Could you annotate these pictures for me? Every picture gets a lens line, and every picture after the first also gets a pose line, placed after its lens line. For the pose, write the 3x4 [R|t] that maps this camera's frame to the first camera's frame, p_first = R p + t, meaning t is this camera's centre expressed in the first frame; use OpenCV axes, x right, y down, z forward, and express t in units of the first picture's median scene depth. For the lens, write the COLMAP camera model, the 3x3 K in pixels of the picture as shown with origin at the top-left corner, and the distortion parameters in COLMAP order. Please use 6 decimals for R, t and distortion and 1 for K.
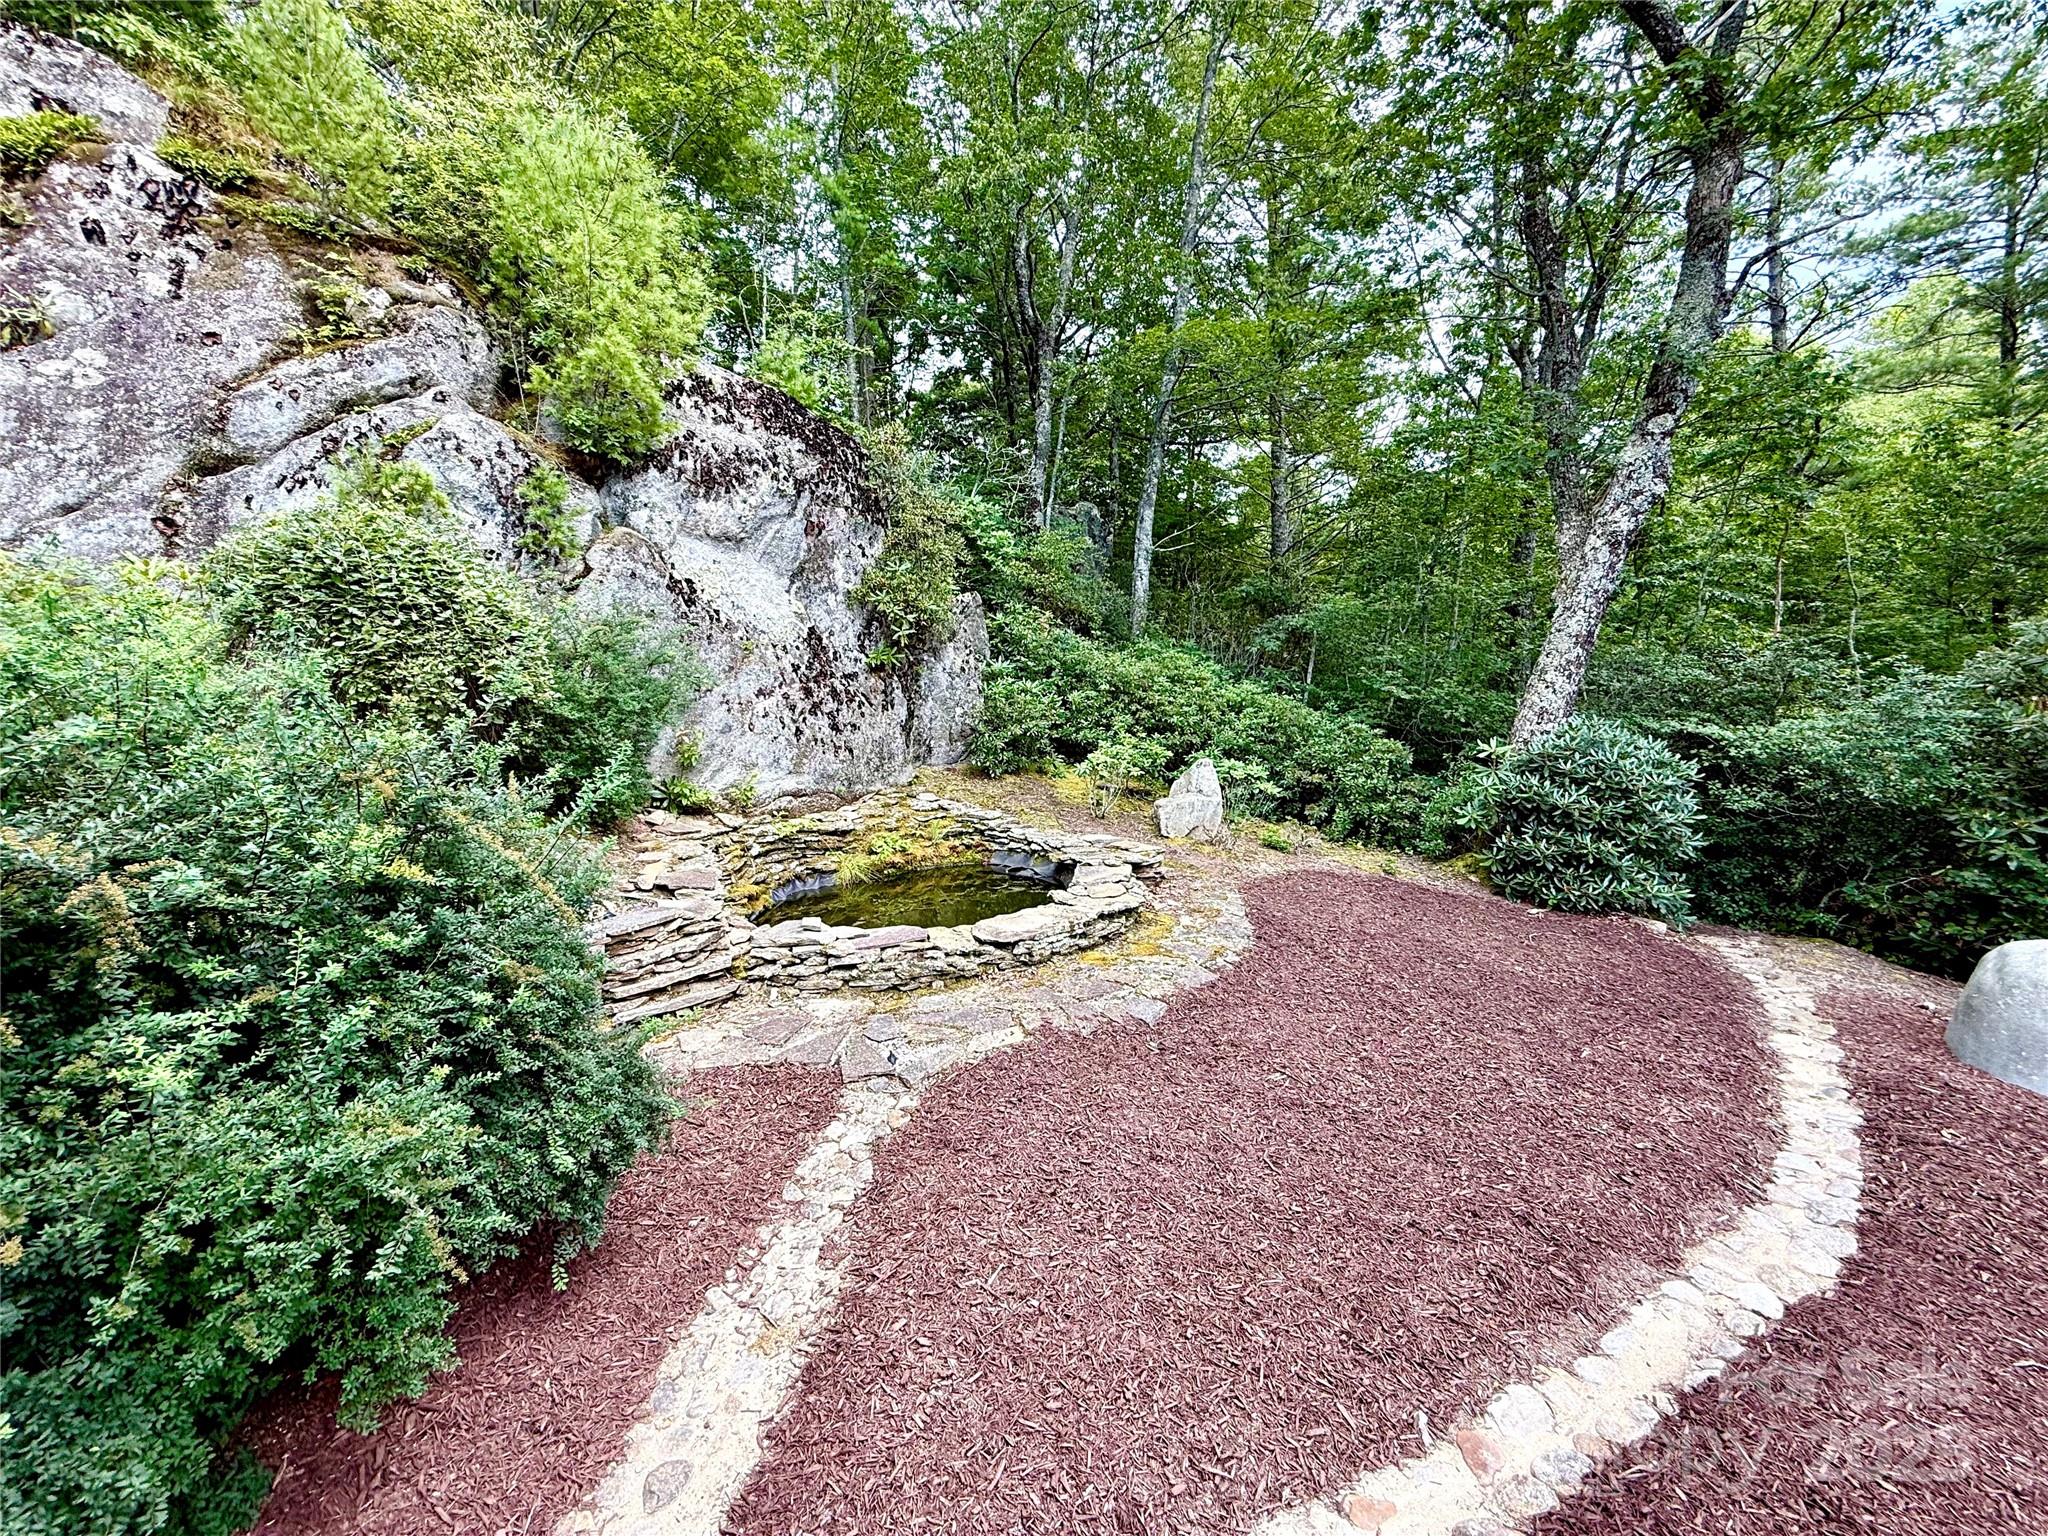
lens RADIAL K [[813.6, 0, 1019.7], [0, 813.6, 766.6], [0, 0, 1]] dist [-0.000689, 0.000257]
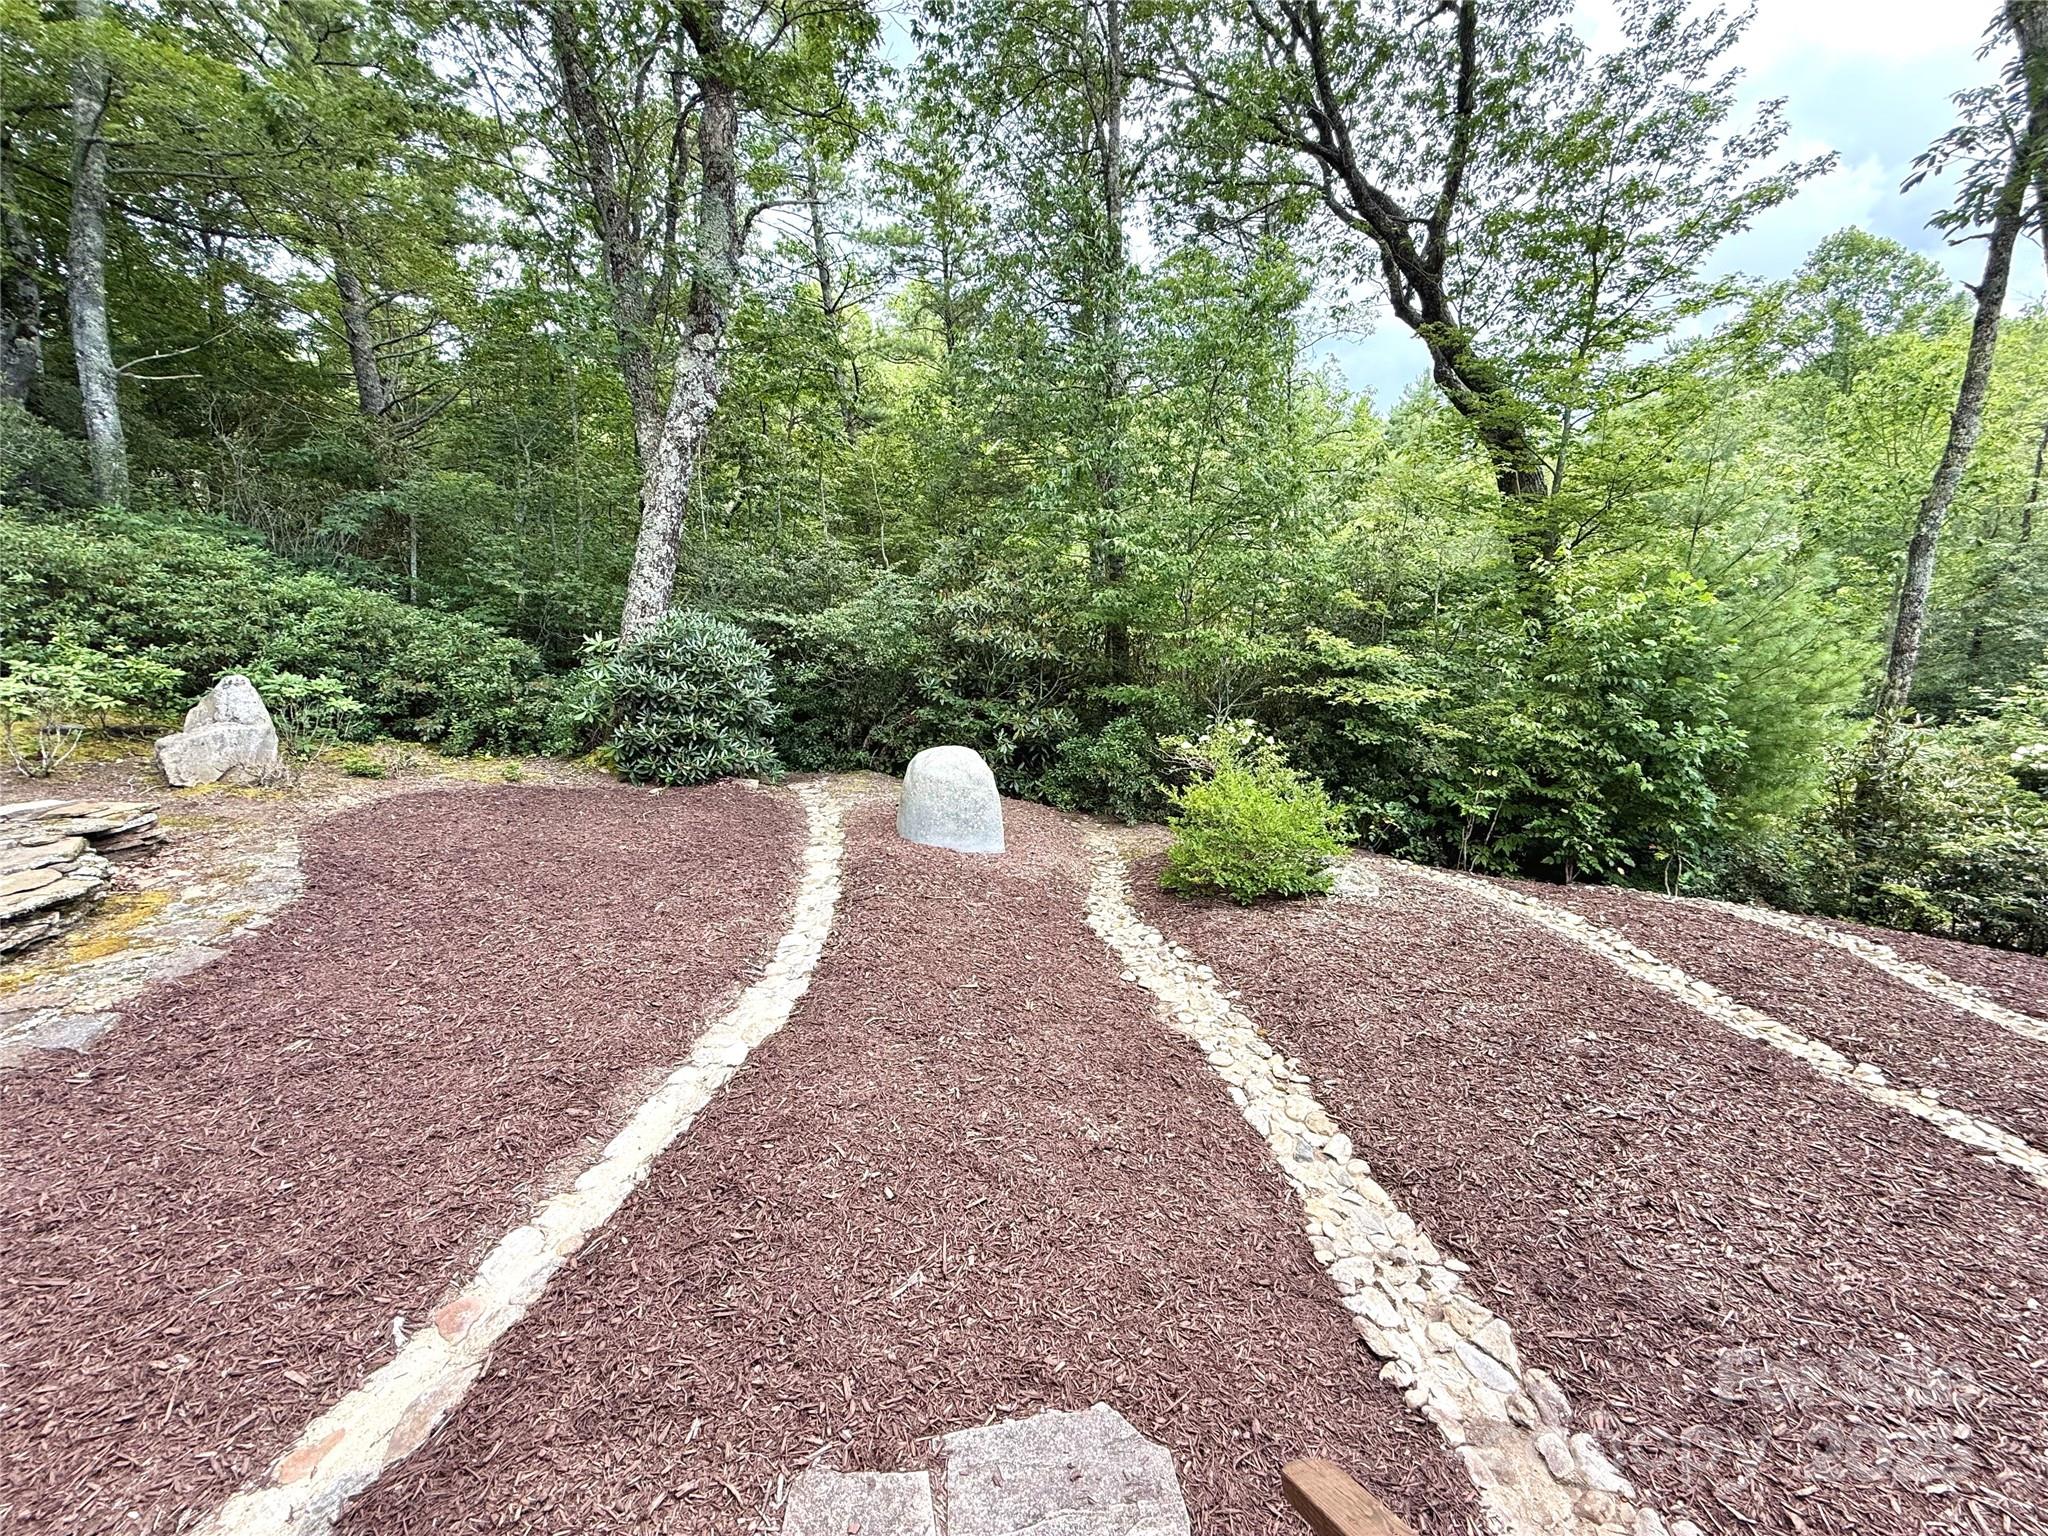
lens RADIAL K [[813.6, 0, 1019.7], [0, 813.6, 766.6], [0, 0, 1]] dist [-0.000689, 0.000257]
pose [[0.614539, -0.168510, 0.770679, 0.089074], [0.071738, 0.984810, 0.158126, 0.007430], [-0.785618, -0.041887, 0.617293, -0.053706]]
